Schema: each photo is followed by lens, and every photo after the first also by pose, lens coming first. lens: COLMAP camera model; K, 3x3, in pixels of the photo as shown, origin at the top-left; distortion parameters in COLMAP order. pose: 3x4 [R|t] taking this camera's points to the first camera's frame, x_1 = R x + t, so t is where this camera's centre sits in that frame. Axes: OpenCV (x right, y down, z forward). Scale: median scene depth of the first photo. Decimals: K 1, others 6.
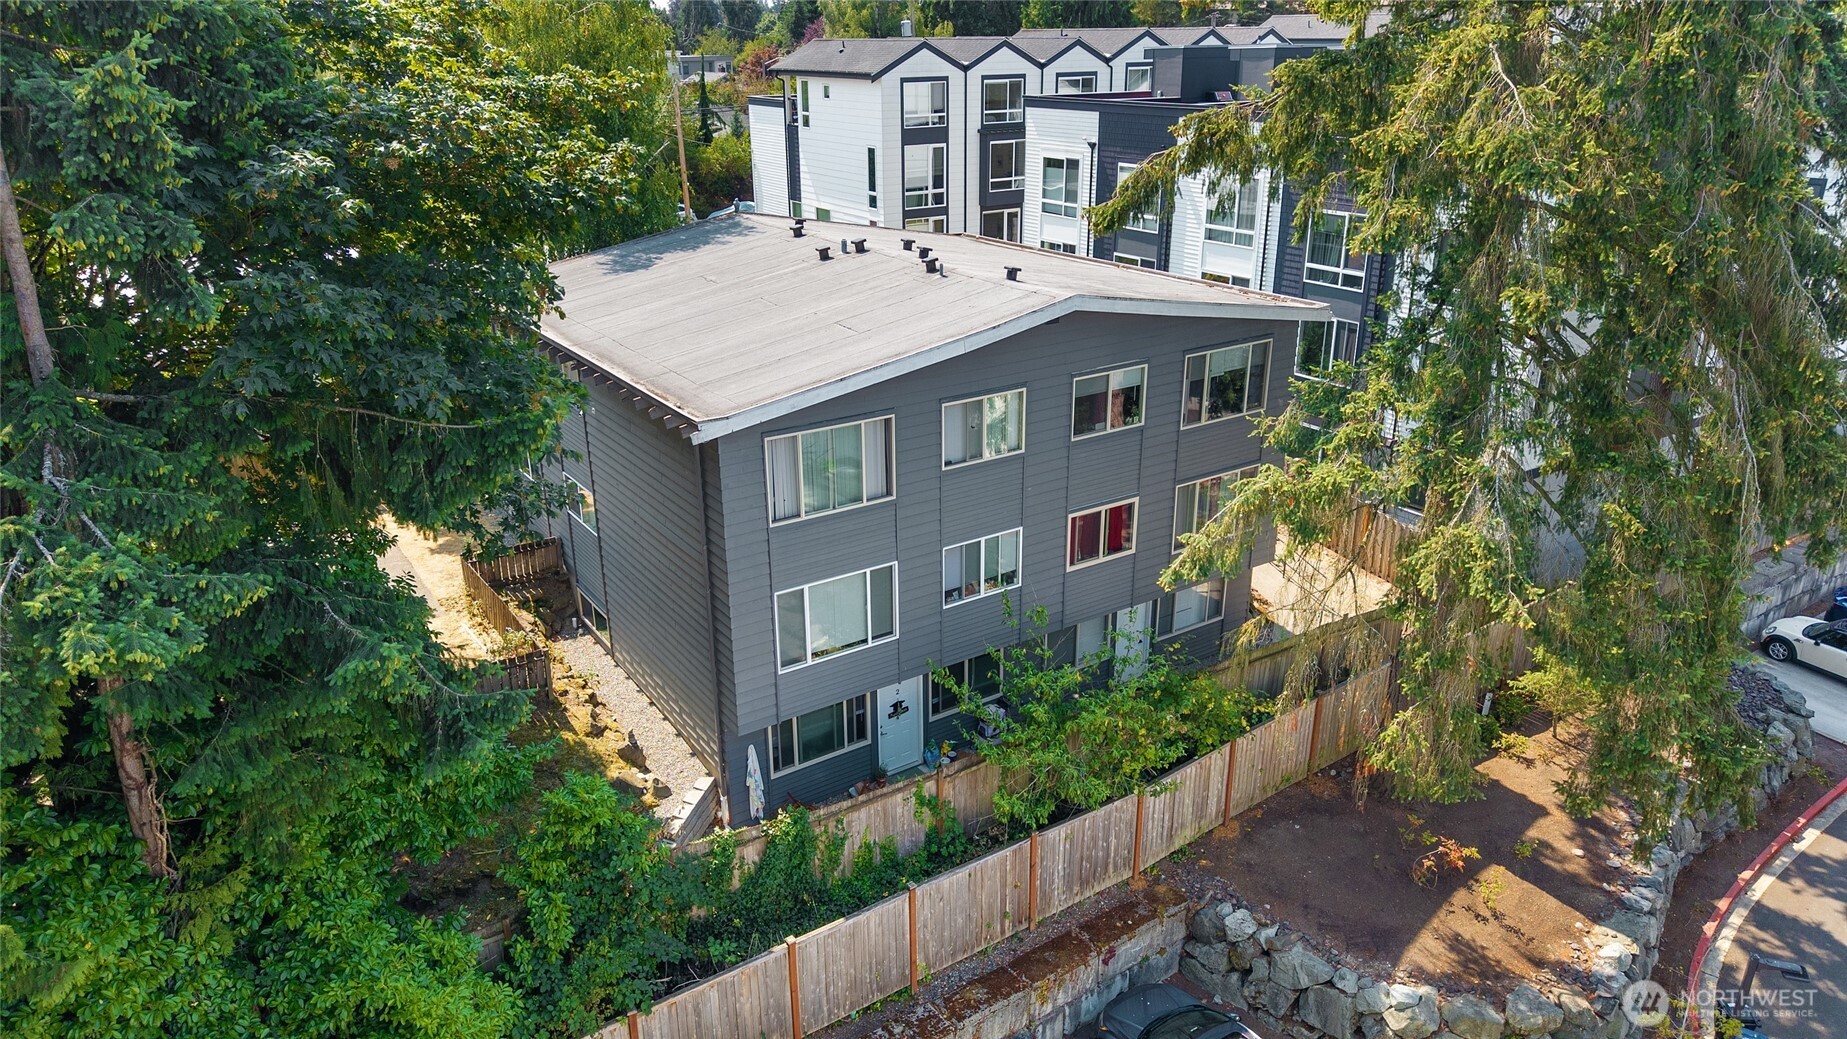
lens RADIAL K [[1248.8, 0, 926.4], [0, 1248.8, 520.3], [0, 0, 1]] dist [0.012571, -0.020302]
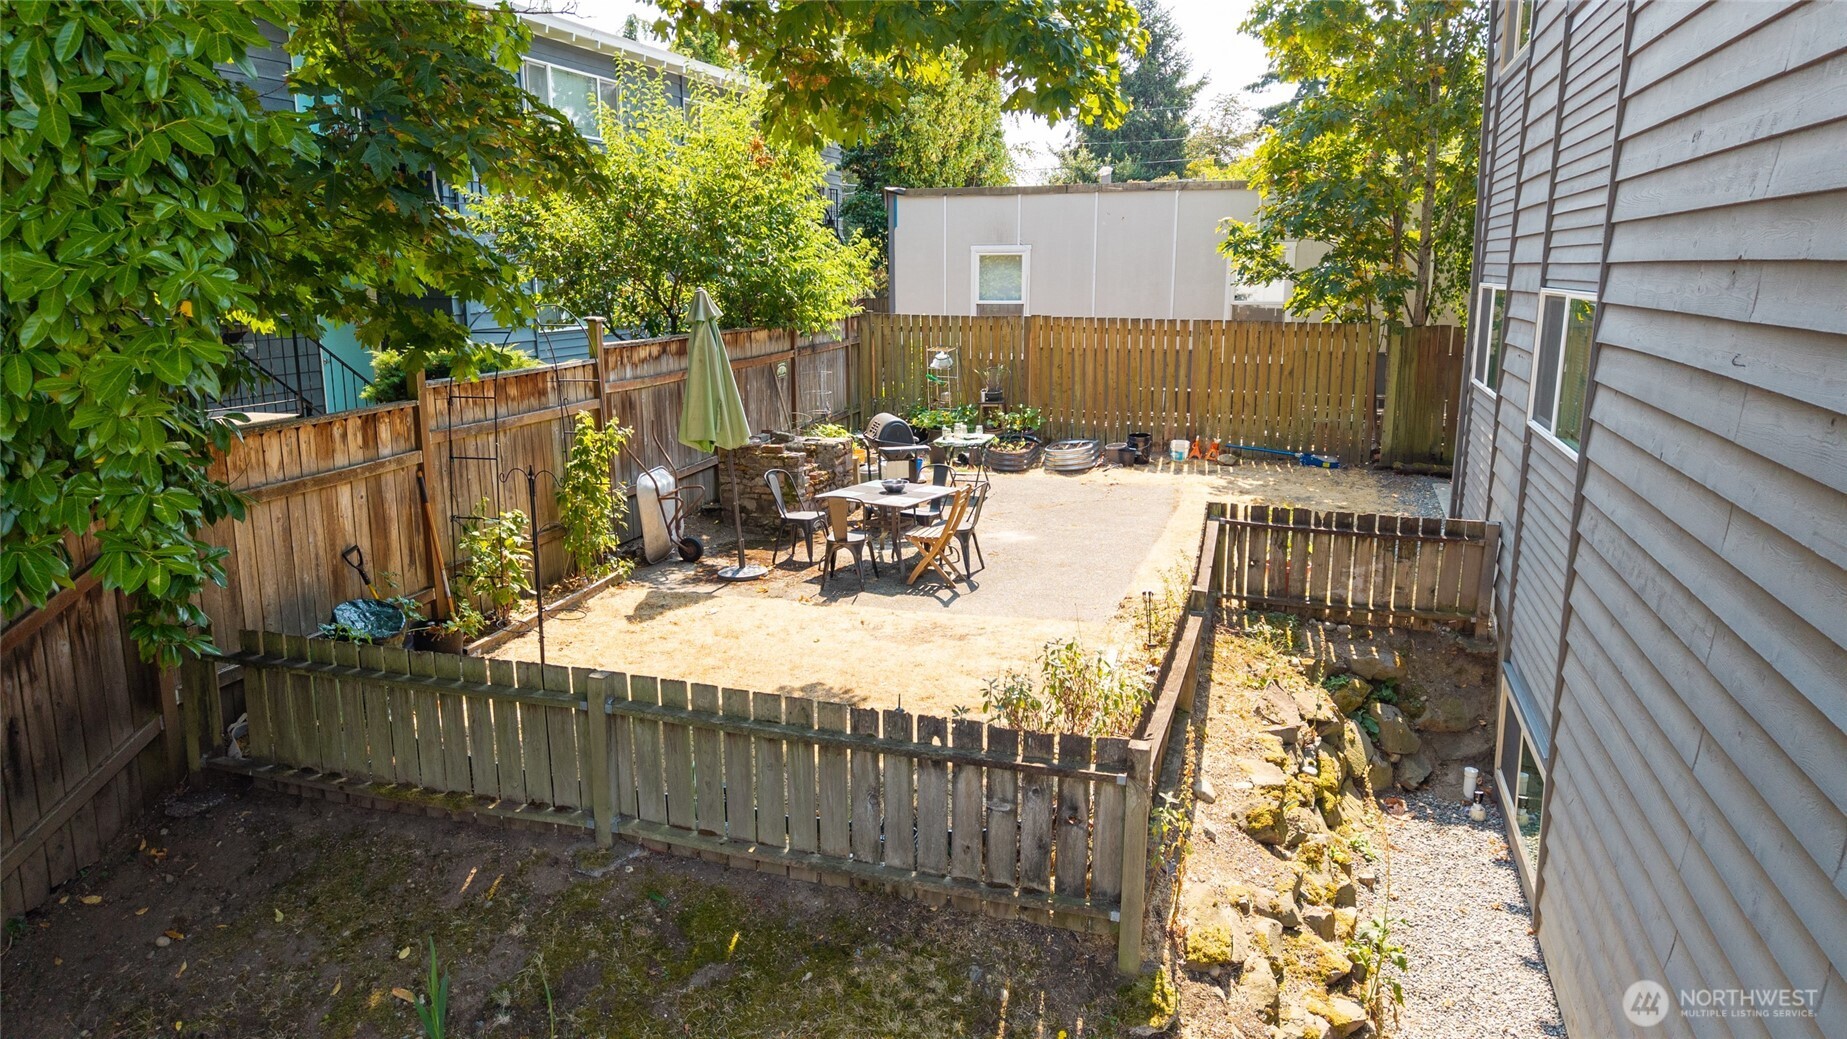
lens RADIAL K [[1248.8, 0, 926.6], [0, 1248.8, 520.0], [0, 0, 1]] dist [0.012571, -0.020302]
pose [[0.622696, 0.166708, -0.764499, -0.136585], [-0.294266, 0.955208, -0.031390, 0.070101], [0.725022, 0.244512, 0.643861, 0.690868]]
